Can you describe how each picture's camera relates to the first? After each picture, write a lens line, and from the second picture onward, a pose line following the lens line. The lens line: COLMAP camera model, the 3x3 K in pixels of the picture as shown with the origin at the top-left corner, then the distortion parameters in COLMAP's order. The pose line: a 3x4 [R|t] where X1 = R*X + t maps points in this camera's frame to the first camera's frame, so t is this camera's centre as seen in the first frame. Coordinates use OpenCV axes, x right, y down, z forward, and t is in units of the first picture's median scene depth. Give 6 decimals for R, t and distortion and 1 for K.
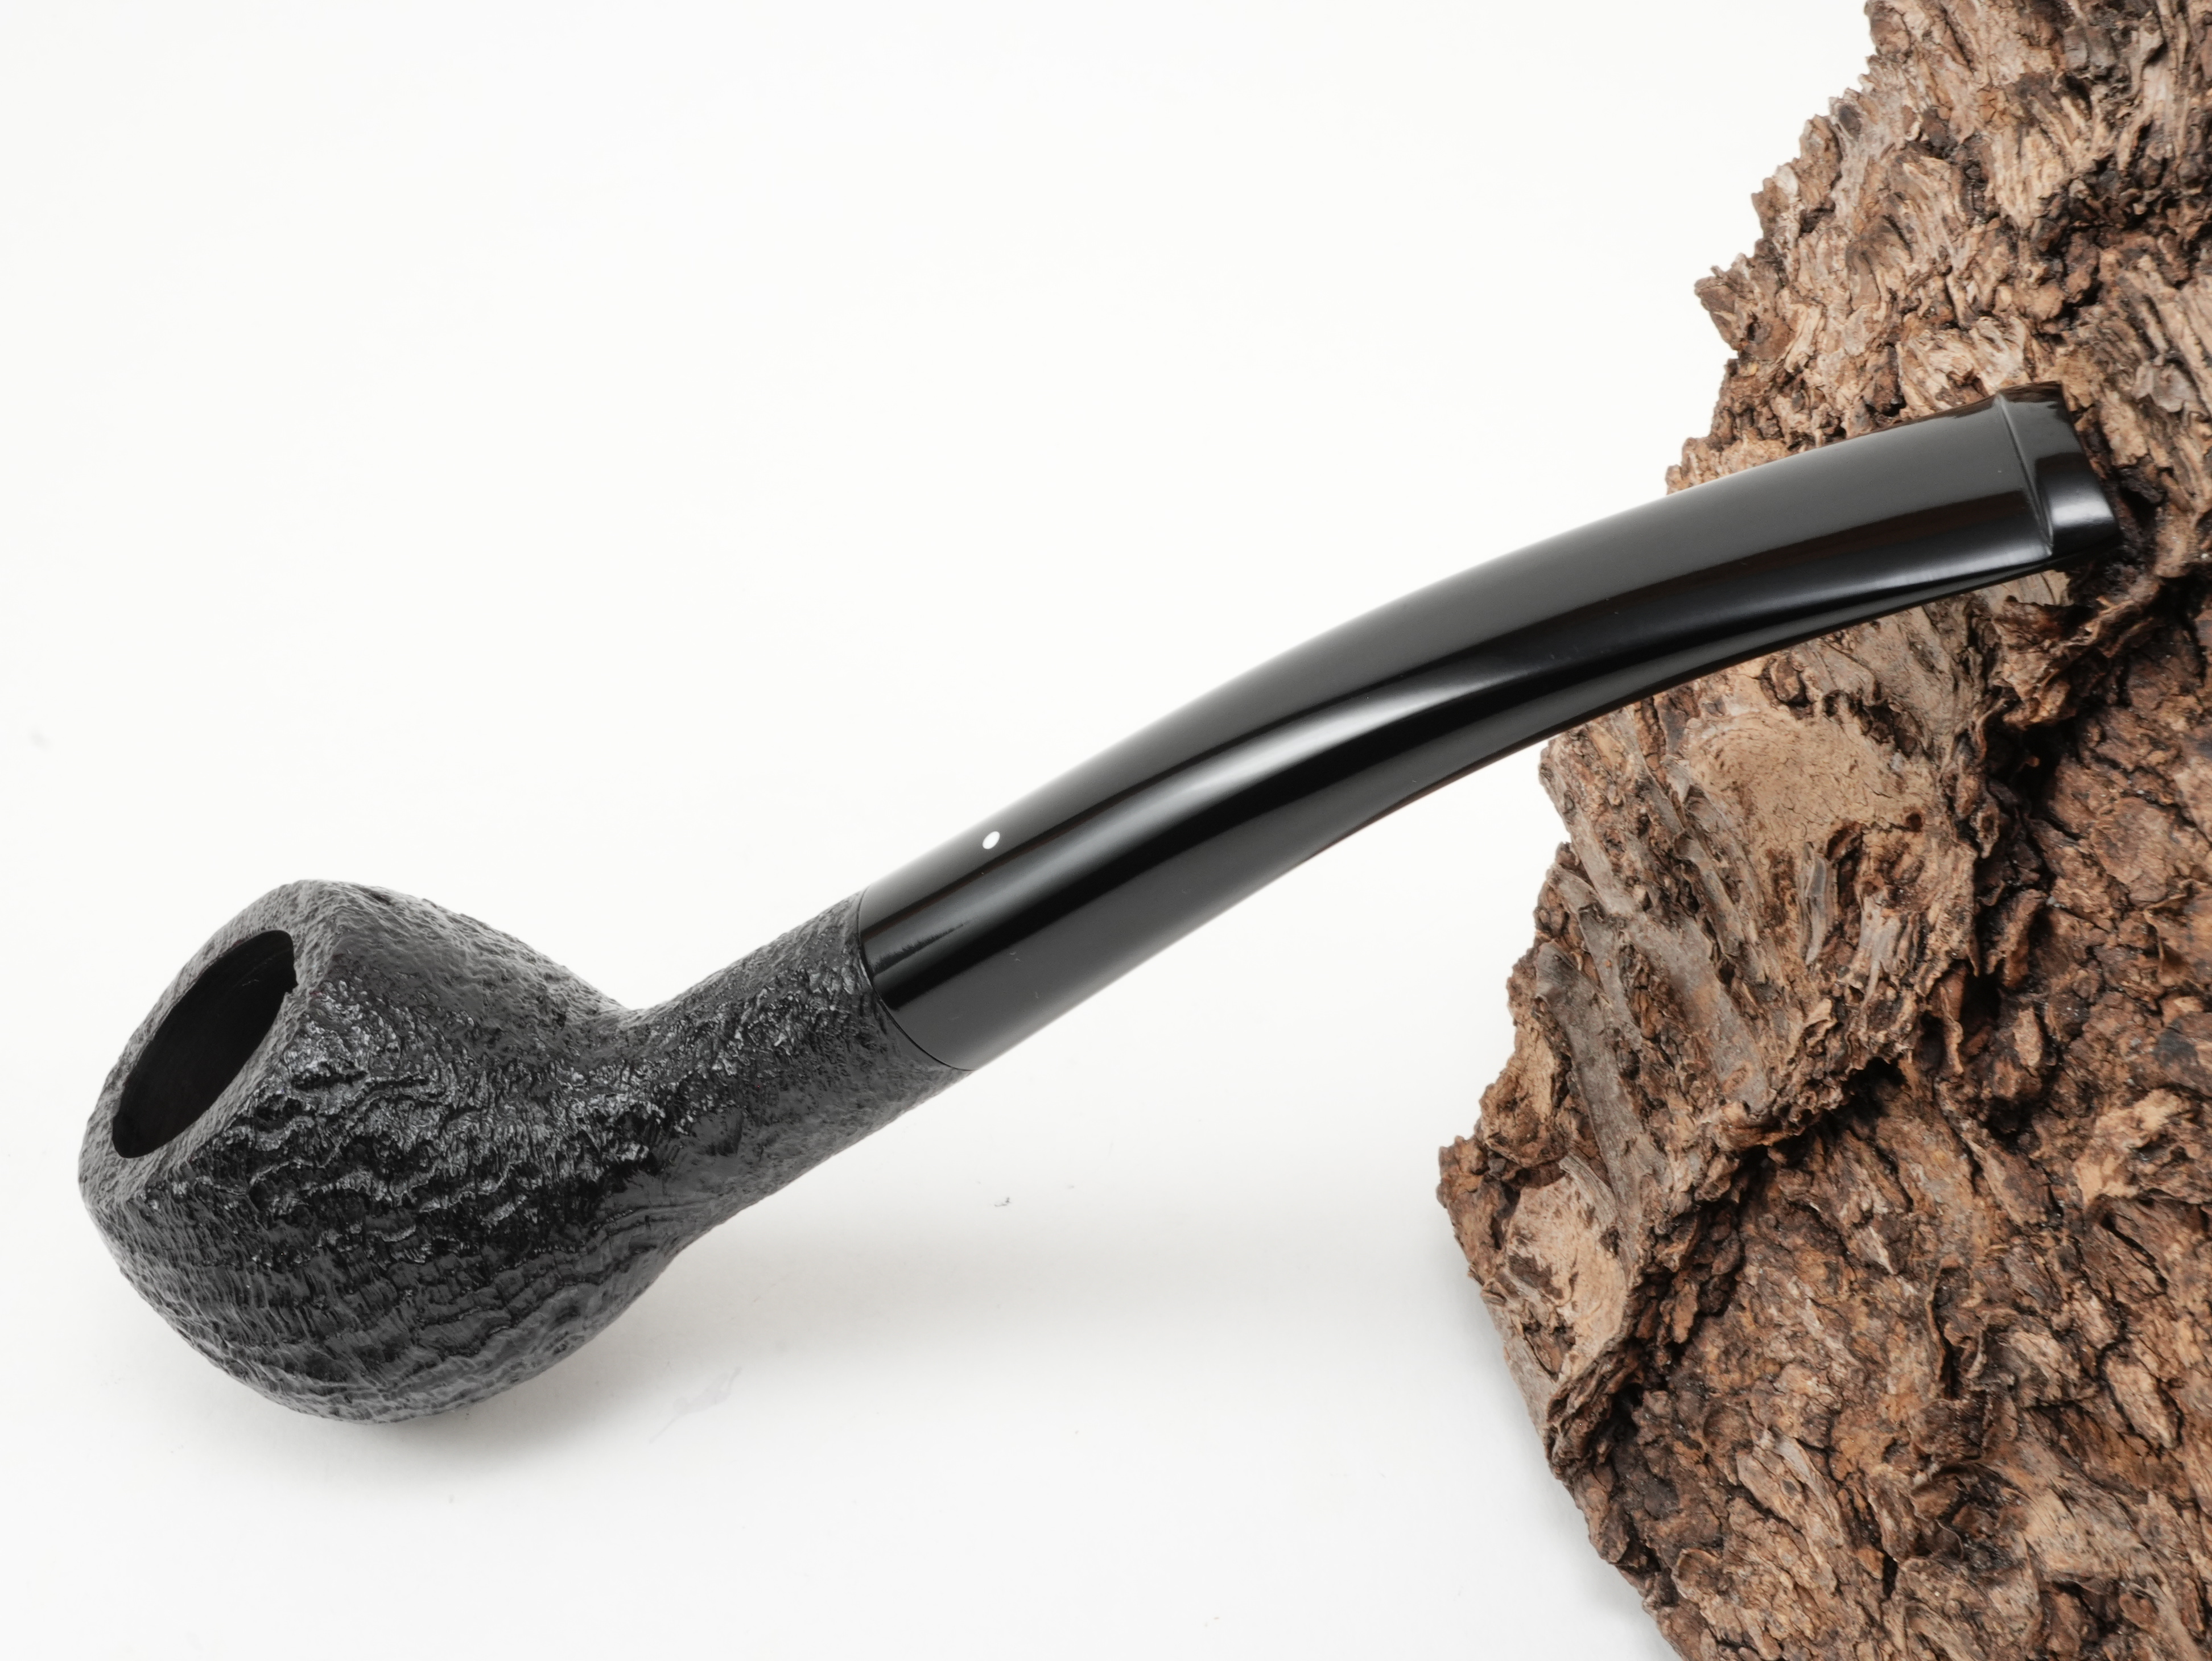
lens RADIAL K [[3118.5, 0, 1114.0], [0, 3118.5, 823.5], [0, 0, 1]] dist [-0.005172, 0.000000]
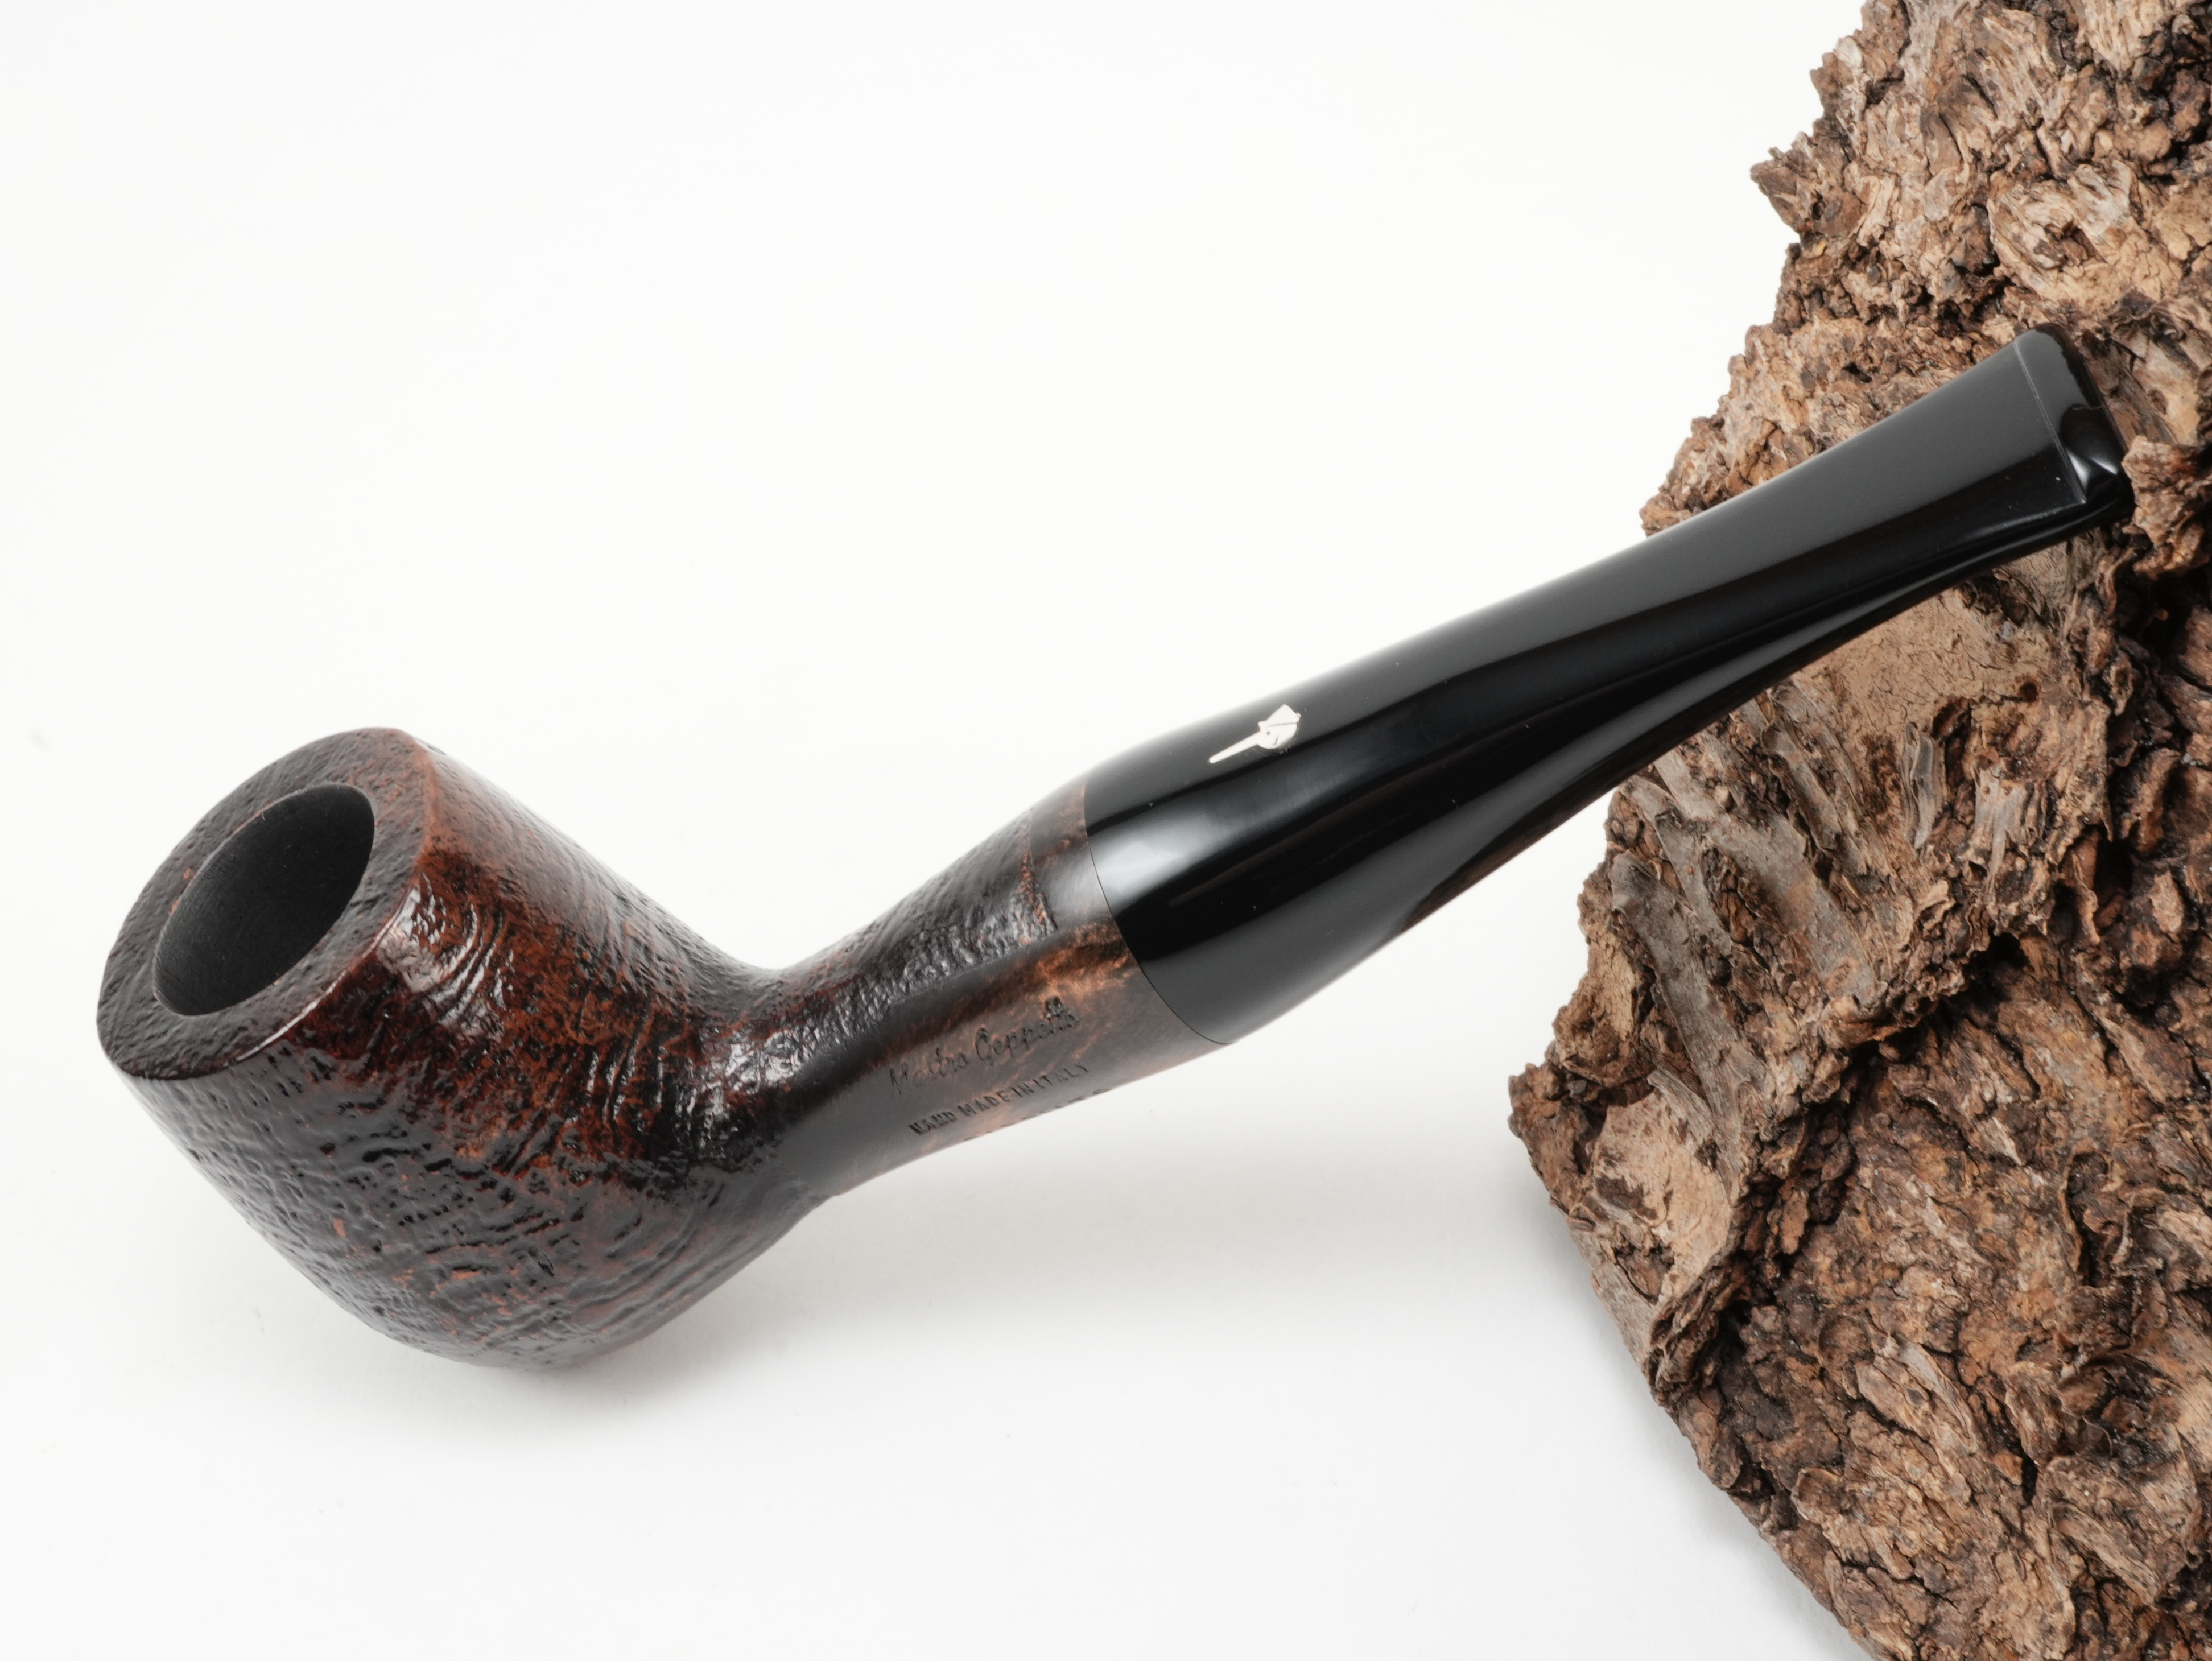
lens RADIAL K [[3118.5, 0, 1116.9], [0, 3118.5, 822.9], [0, 0, 1]] dist [-0.005172, 0.000000]
pose [[0.998937, -0.030706, 0.034372, -0.055690], [0.031374, 0.999326, -0.019061, 0.047199], [-0.033763, 0.020119, 0.999227, 0.047232]]
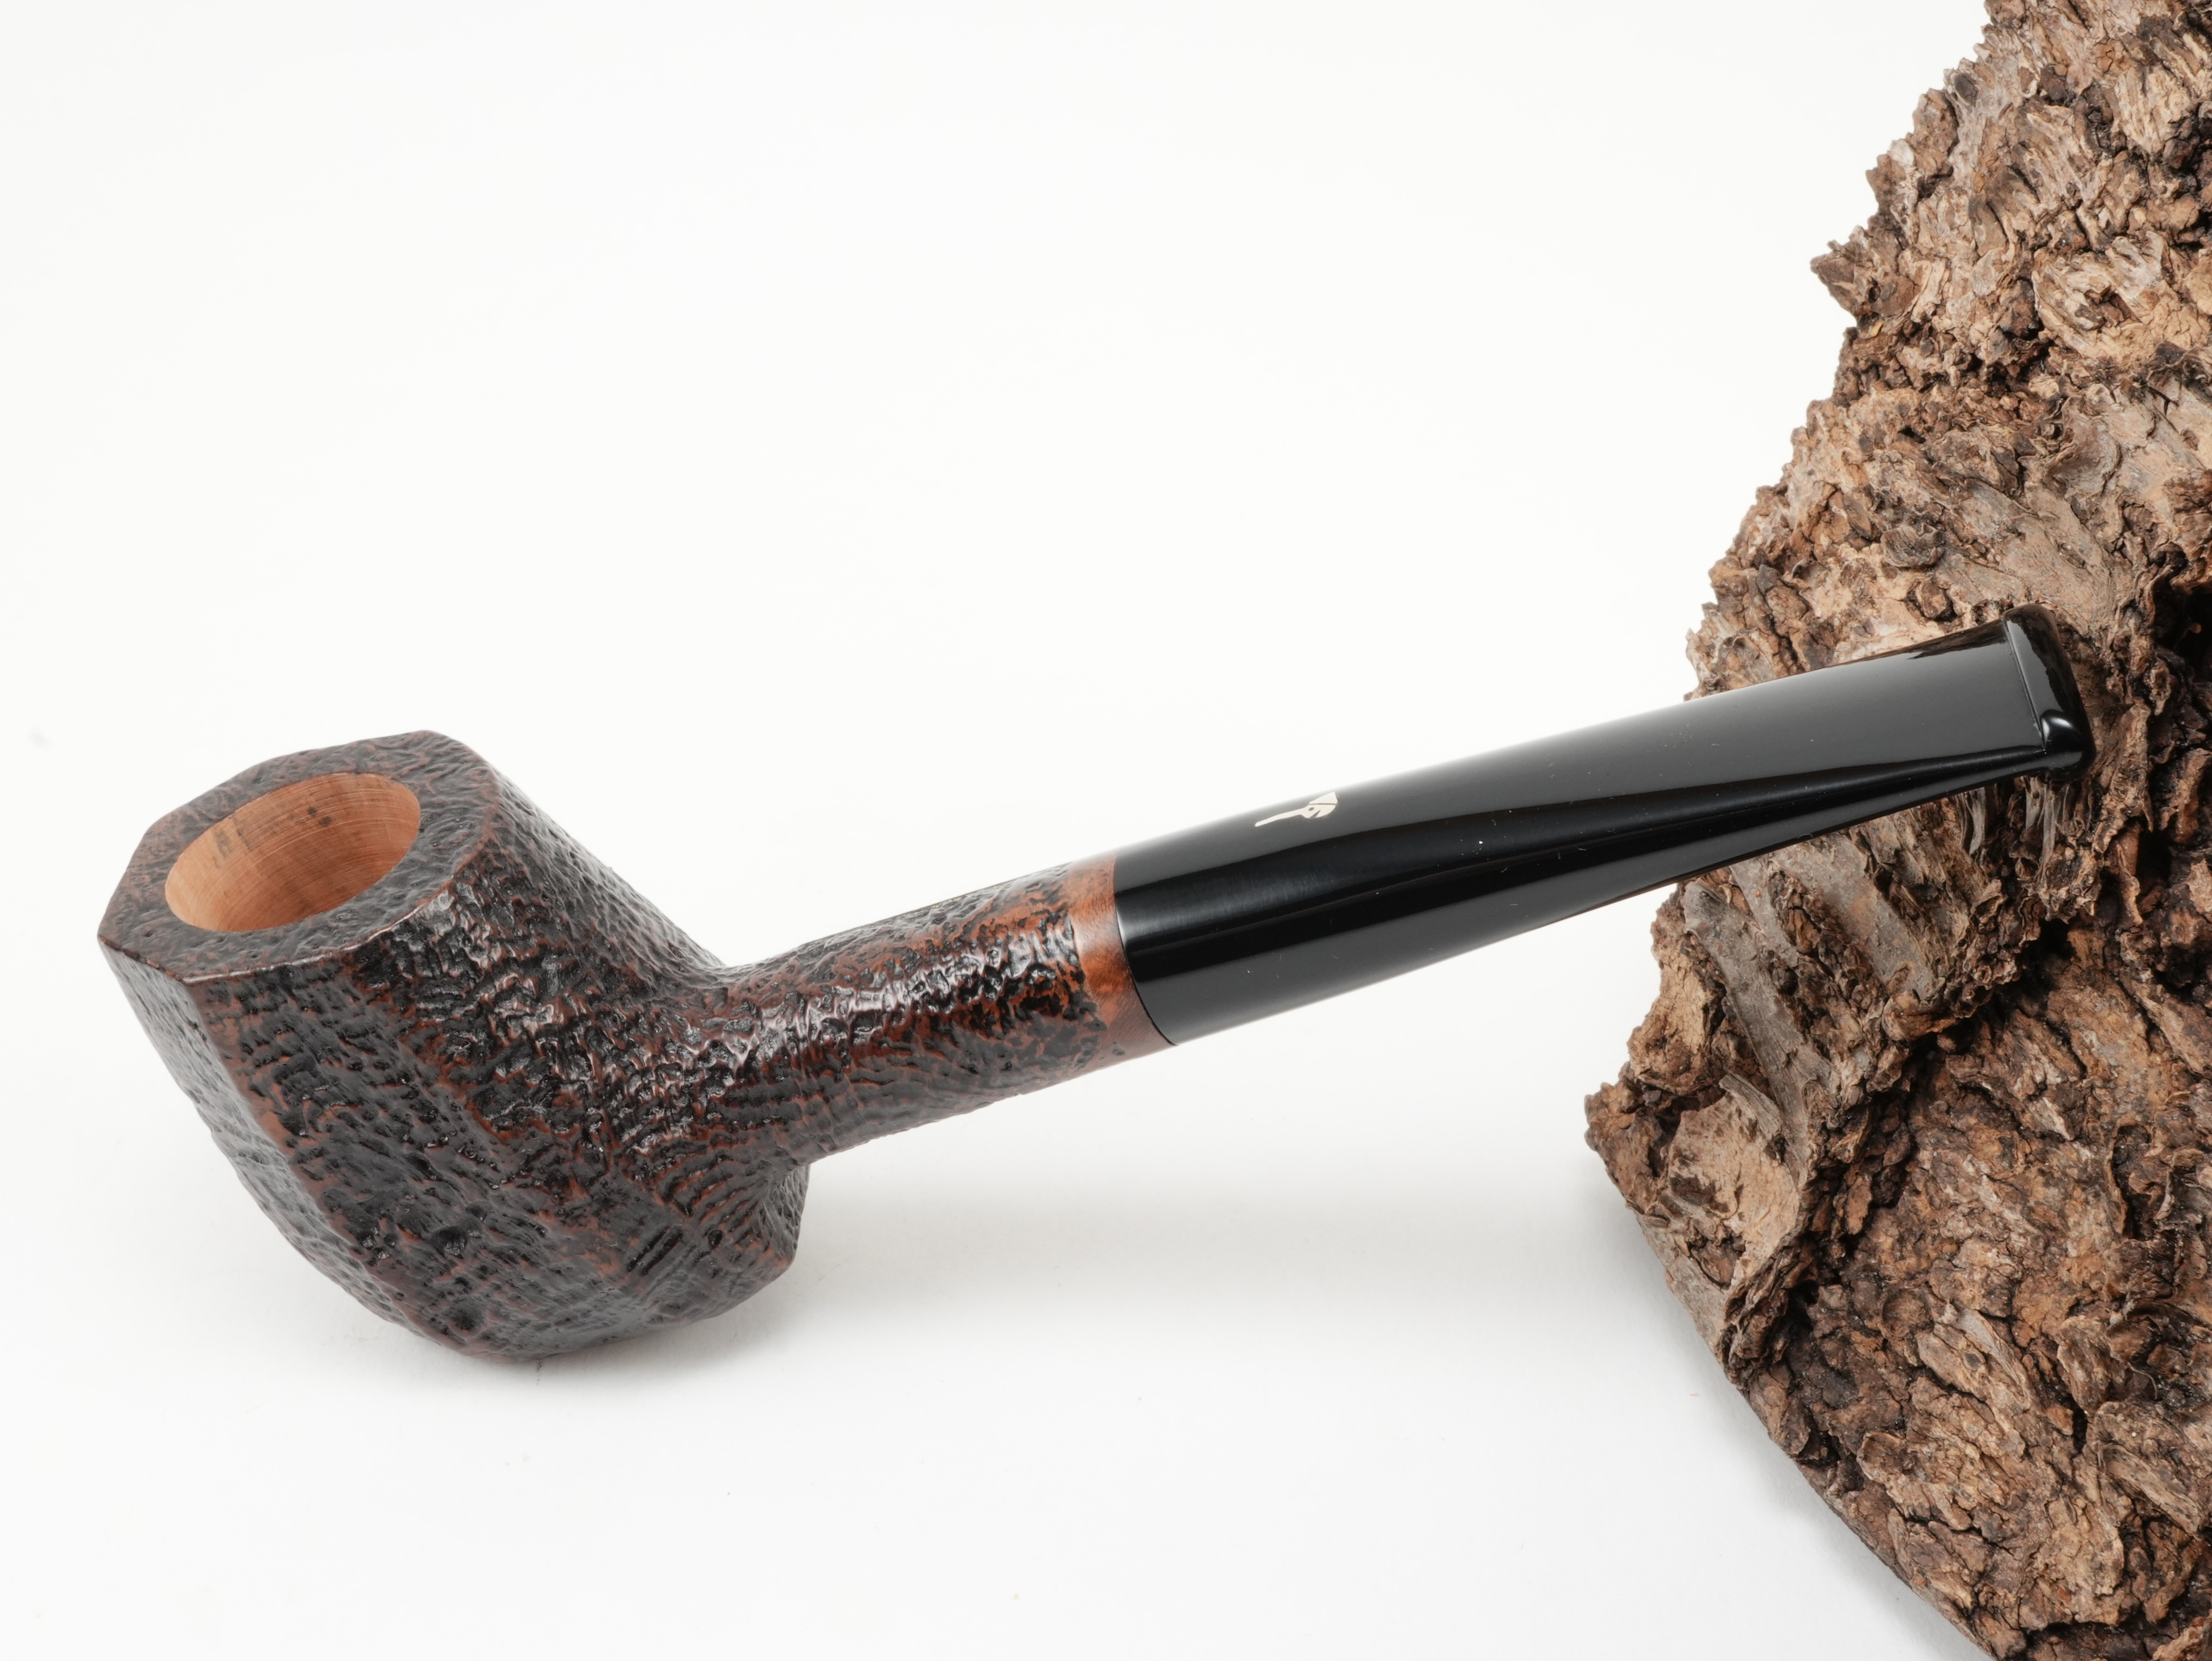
lens RADIAL K [[3118.5, 0, 1106.2], [0, 3118.5, 838.9], [0, 0, 1]] dist [-0.005172, 0.000000]
pose [[0.999322, -0.015498, 0.033397, -0.103669], [0.018324, 0.996122, -0.086059, 0.123518], [-0.031934, 0.086613, 0.995730, -0.040937]]
